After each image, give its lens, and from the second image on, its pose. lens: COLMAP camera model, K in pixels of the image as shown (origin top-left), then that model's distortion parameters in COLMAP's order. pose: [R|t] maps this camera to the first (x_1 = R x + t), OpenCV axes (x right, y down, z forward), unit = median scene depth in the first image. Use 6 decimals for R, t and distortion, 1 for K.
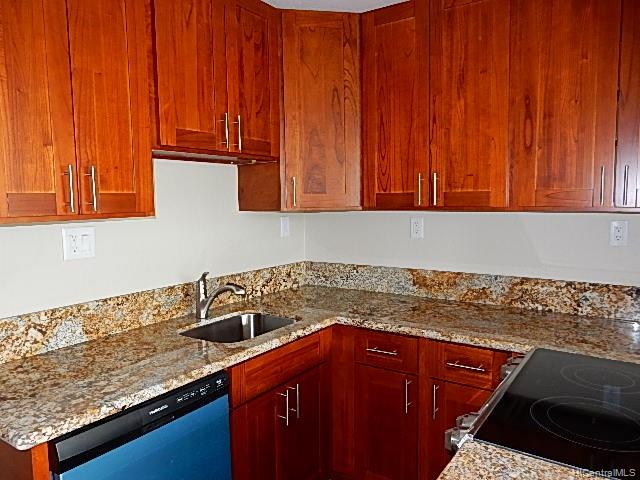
lens RADIAL K [[479.8, 0, 321.6], [0, 479.8, 234.1], [0, 0, 1]] dist [0.039727, -0.029579]
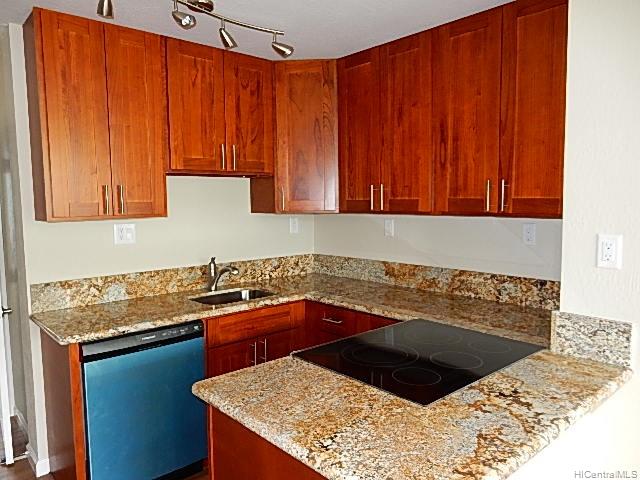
lens RADIAL K [[479.8, 0, 317.2], [0, 479.8, 234.1], [0, 0, 1]] dist [0.039727, -0.029579]
pose [[0.970125, 0.017584, -0.241968, 0.384586], [-0.017748, 0.999841, 0.001503, 0.004983], [0.241956, 0.002836, 0.970283, -0.274491]]
